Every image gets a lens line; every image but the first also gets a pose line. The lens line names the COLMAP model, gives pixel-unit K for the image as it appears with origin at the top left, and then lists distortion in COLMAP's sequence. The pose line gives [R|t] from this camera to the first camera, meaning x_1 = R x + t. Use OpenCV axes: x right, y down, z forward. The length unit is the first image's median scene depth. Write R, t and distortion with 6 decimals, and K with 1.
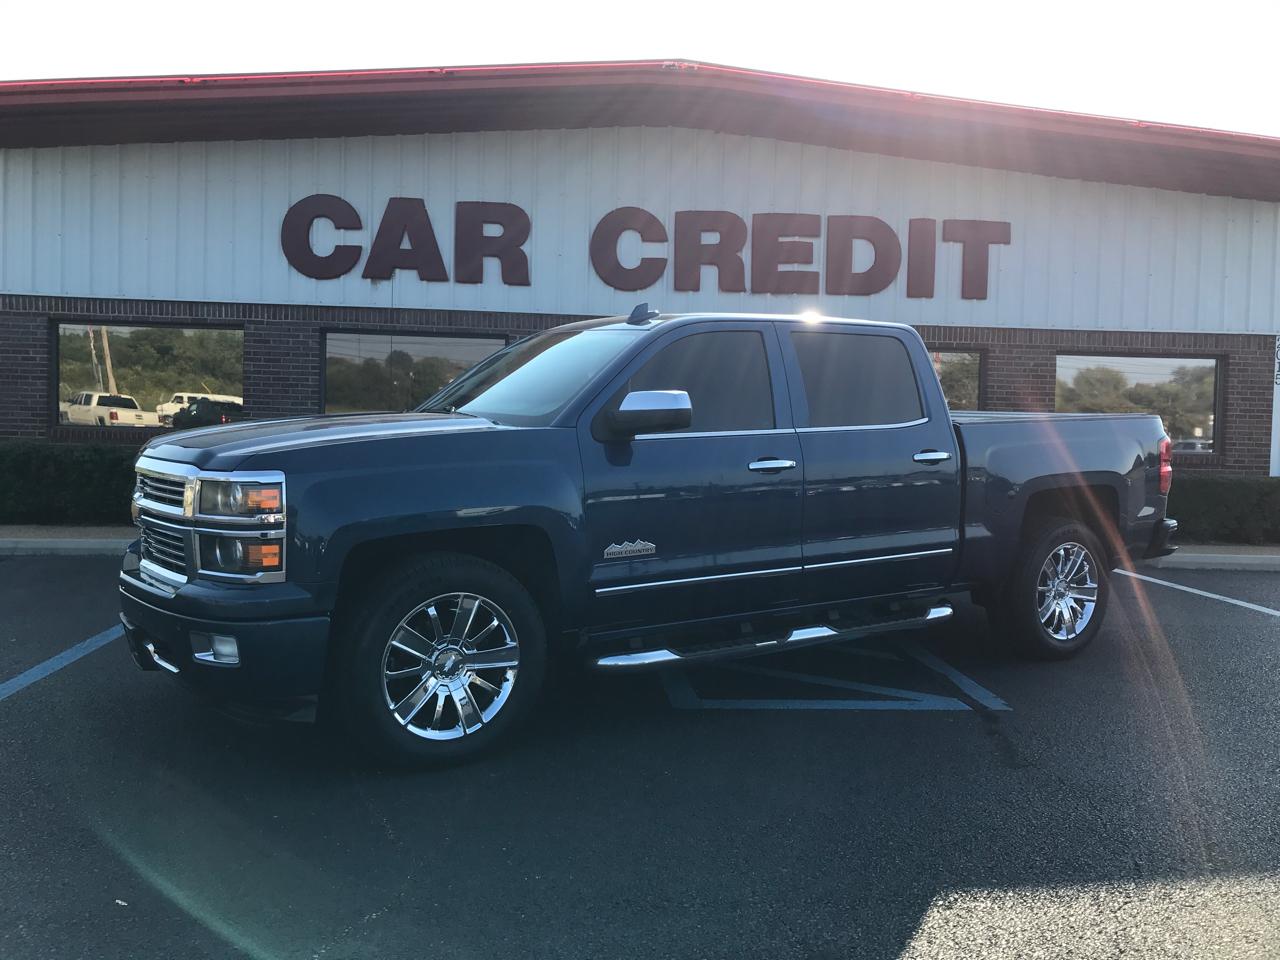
lens RADIAL K [[1014.7, 0, 617.3], [0, 1014.7, 470.3], [0, 0, 1]] dist [0.014345, -0.003259]
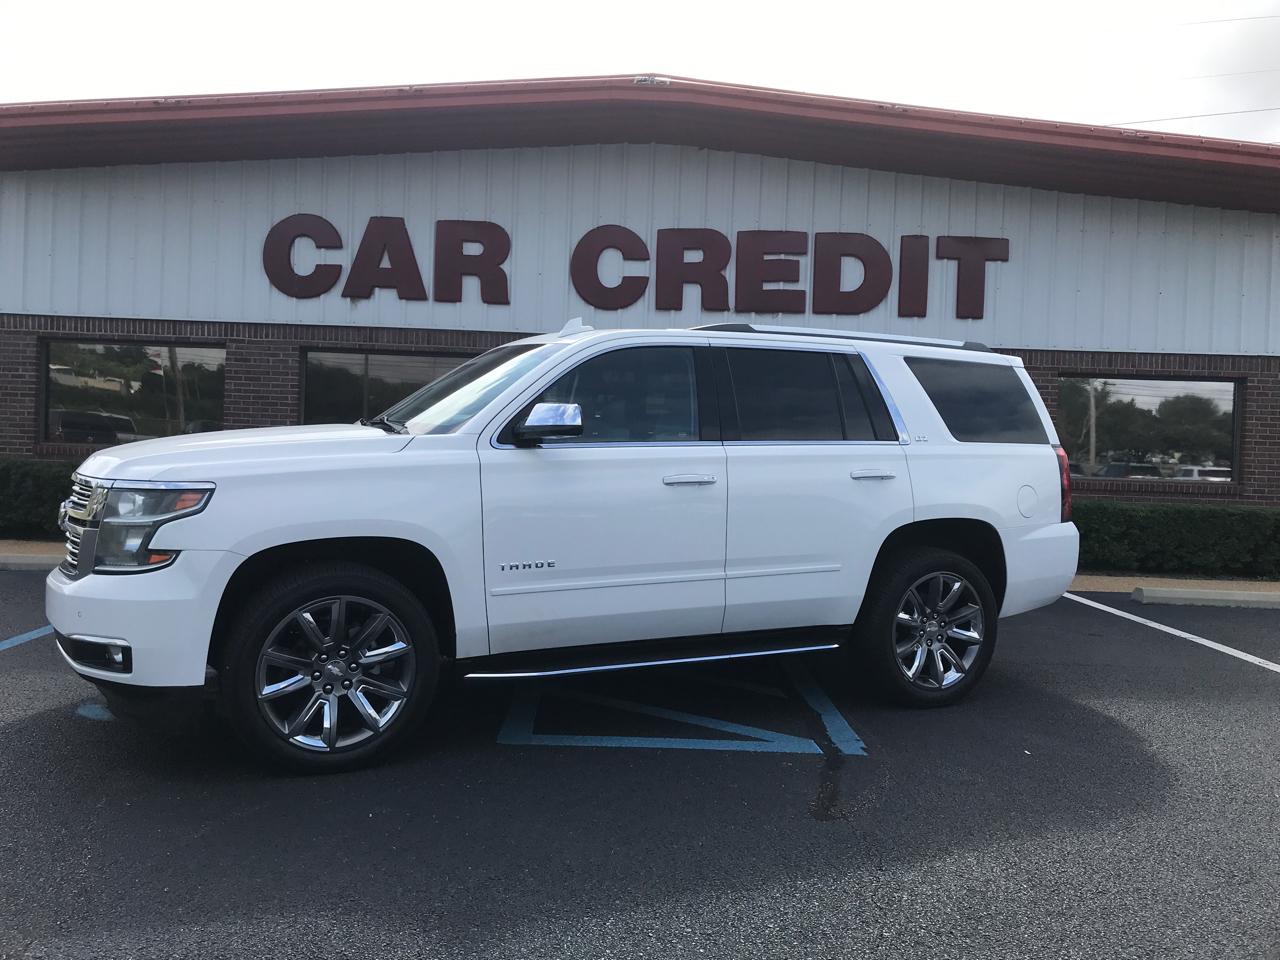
lens RADIAL K [[1014.7, 0, 624.8], [0, 1014.7, 471.4], [0, 0, 1]] dist [0.014345, -0.003259]
pose [[0.997808, 0.010410, -0.065356, 0.093060], [-0.011863, 0.999690, -0.021890, 0.000741], [0.065108, 0.022617, 0.997622, 0.024766]]
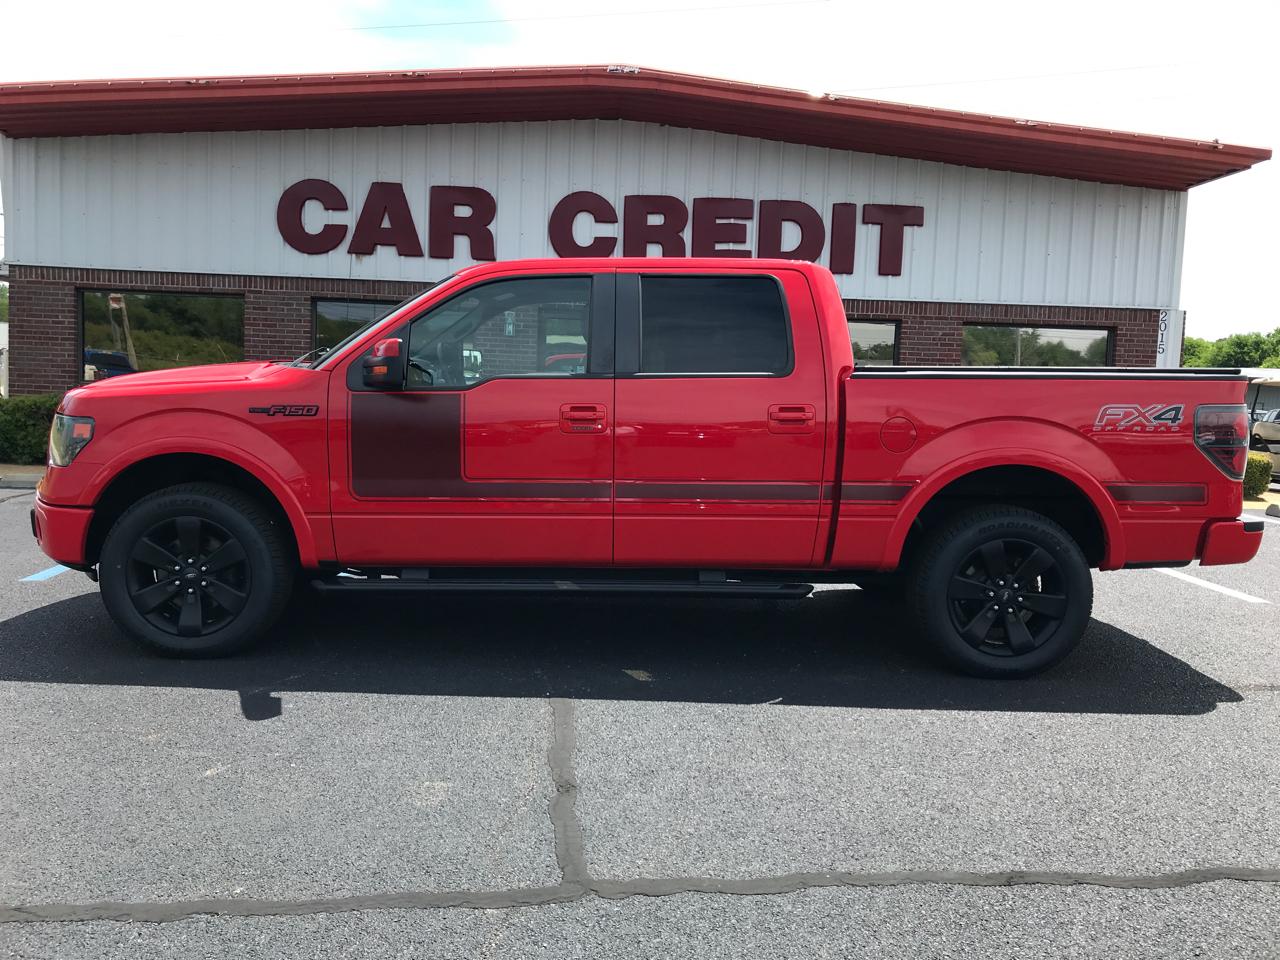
lens RADIAL K [[1014.7, 0, 620.6], [0, 1014.7, 472.0], [0, 0, 1]] dist [0.014345, -0.003259]
pose [[0.999887, 0.009183, -0.011906, 0.070024], [-0.008749, 0.999312, 0.036041, 0.011963], [0.012229, -0.035933, 0.999279, -0.142890]]
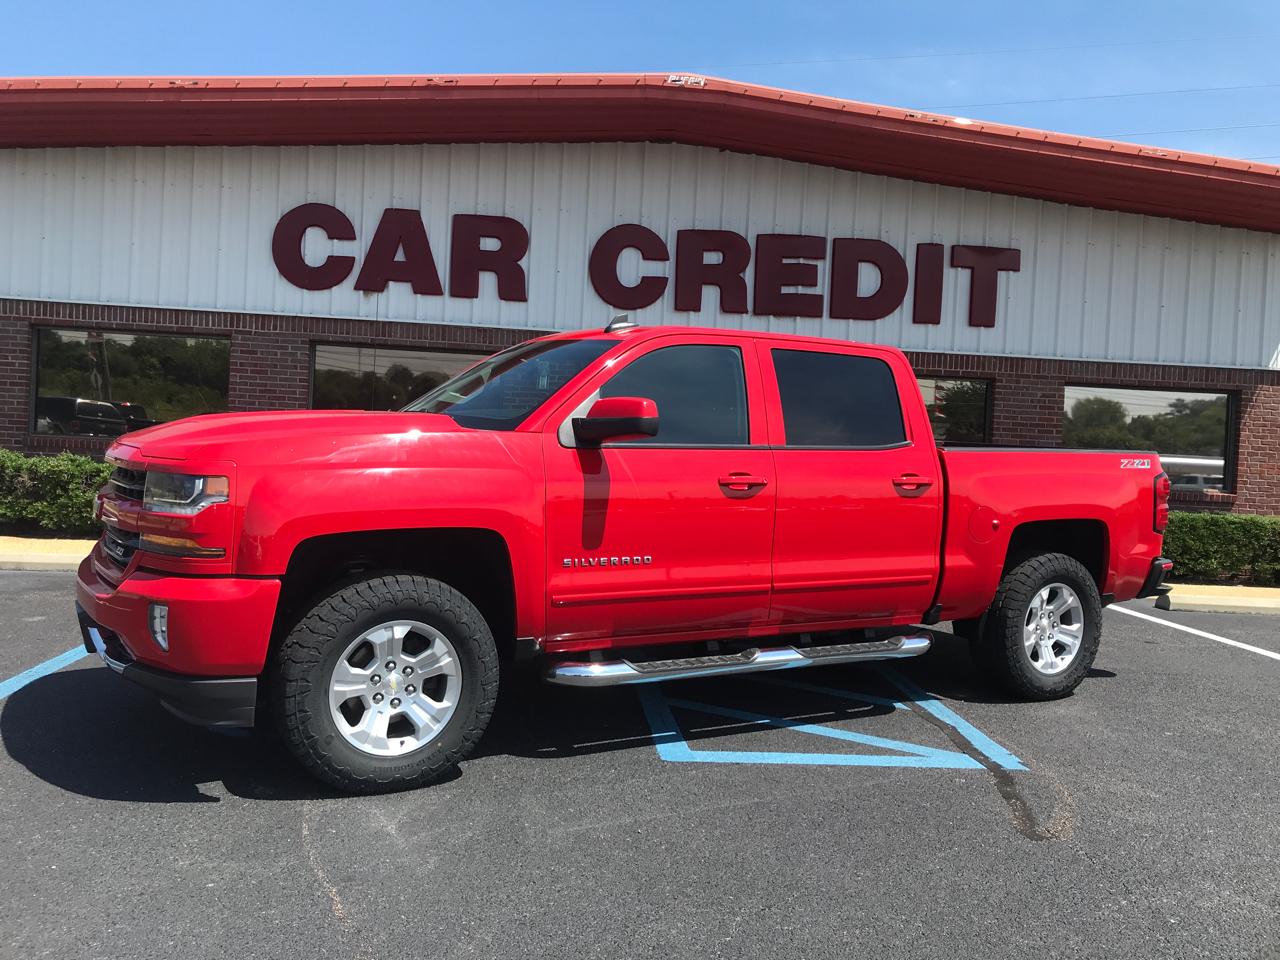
lens RADIAL K [[1014.7, 0, 617.4], [0, 1014.7, 469.4], [0, 0, 1]] dist [0.014345, -0.003259]
pose [[0.999707, 0.024041, 0.002959, 0.002154], [-0.023978, 0.999515, -0.019858, -0.003893], [-0.003435, 0.019781, 0.999798, 0.029508]]
